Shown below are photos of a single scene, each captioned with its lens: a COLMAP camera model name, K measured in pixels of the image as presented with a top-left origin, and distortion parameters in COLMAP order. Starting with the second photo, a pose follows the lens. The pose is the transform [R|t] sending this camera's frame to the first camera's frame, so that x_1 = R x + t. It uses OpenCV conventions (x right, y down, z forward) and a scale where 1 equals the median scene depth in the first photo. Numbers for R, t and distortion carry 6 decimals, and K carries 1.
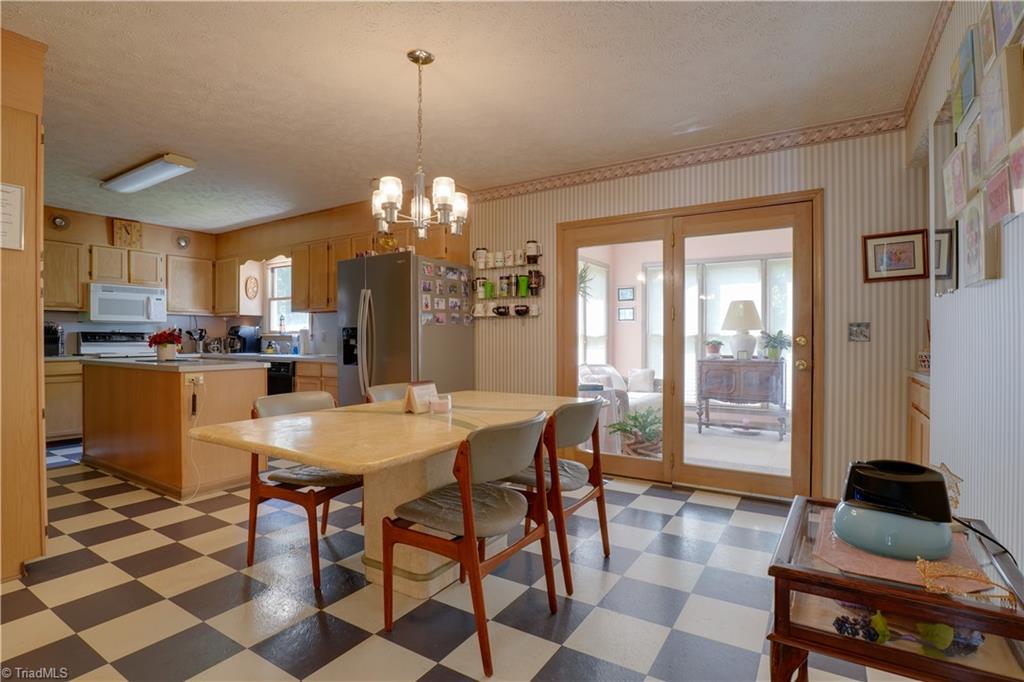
lens RADIAL K [[511.1, 0, 516.4], [0, 511.1, 341.6], [0, 0, 1]] dist [-0.036757, 0.002281]
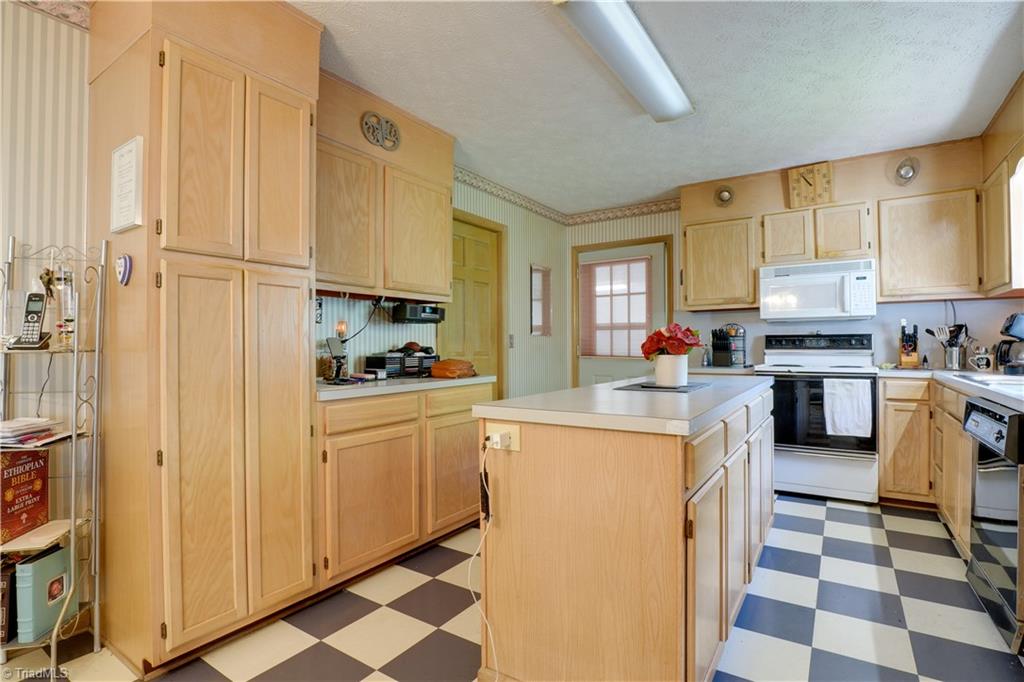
lens RADIAL K [[511.1, 0, 516.4], [0, 511.1, 341.6], [0, 0, 1]] dist [-0.036757, 0.002281]
pose [[-0.039665, -0.003943, -0.999205, -0.097946], [0.003931, 0.999984, -0.004102, -0.007499], [0.999205, -0.004091, -0.039649, 0.632310]]
